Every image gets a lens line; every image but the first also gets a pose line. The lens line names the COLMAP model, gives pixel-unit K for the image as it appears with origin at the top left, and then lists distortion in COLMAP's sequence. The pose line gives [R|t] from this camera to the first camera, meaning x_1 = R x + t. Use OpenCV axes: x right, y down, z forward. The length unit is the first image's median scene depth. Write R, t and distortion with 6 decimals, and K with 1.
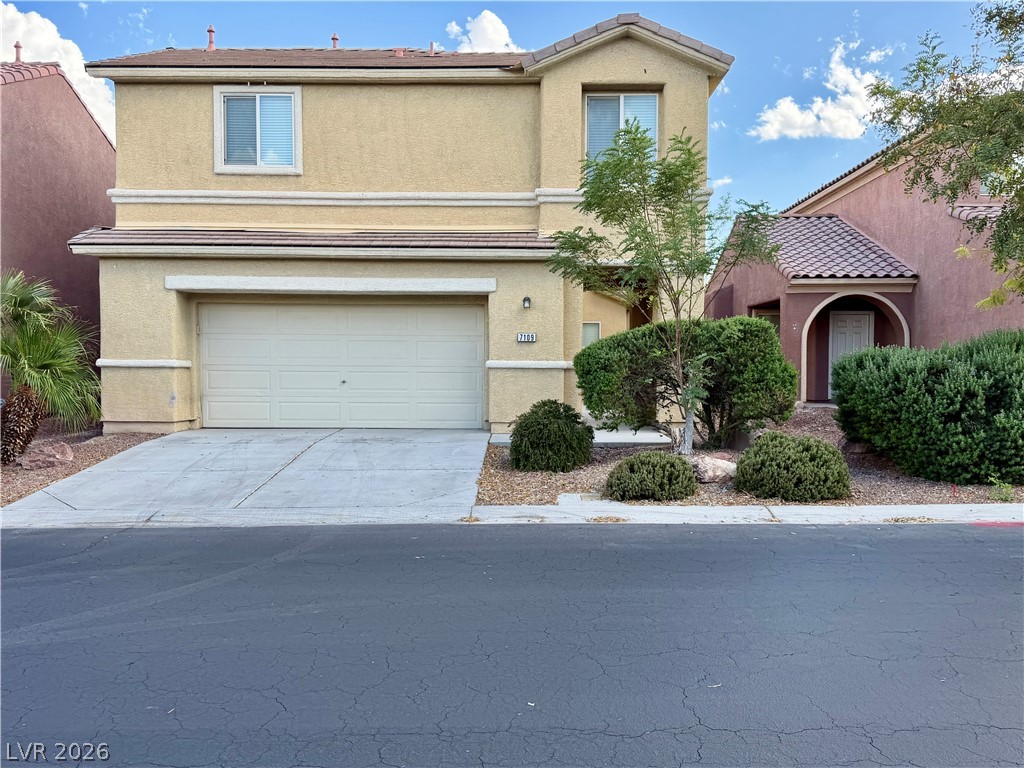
lens RADIAL K [[887.0, 0, 512.0], [0, 887.0, 384.0], [0, 0, 1]] dist [0.106362, -0.183479]
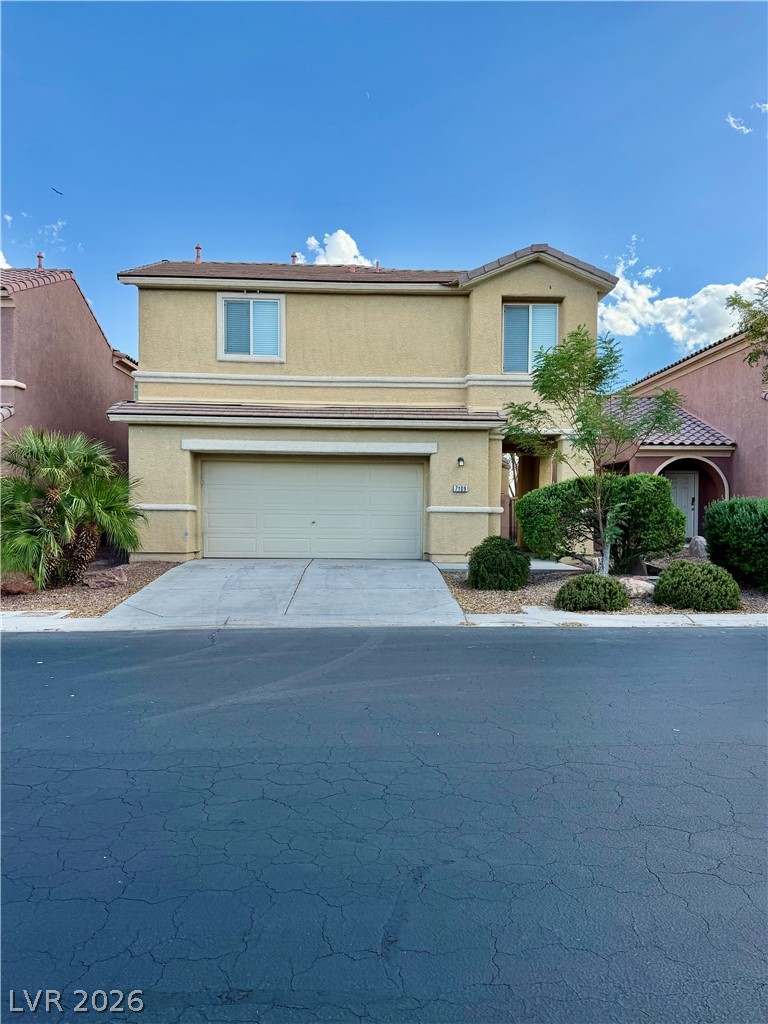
lens RADIAL K [[718.5, 0, 384.0], [0, 718.5, 512.0], [0, 0, 1]] dist [0.124431, -0.236506]
pose [[0.999008, 0.005125, 0.044238, -0.139766], [-0.004112, 0.999728, -0.022959, 0.006392], [-0.044344, 0.022755, 0.998757, -0.047682]]
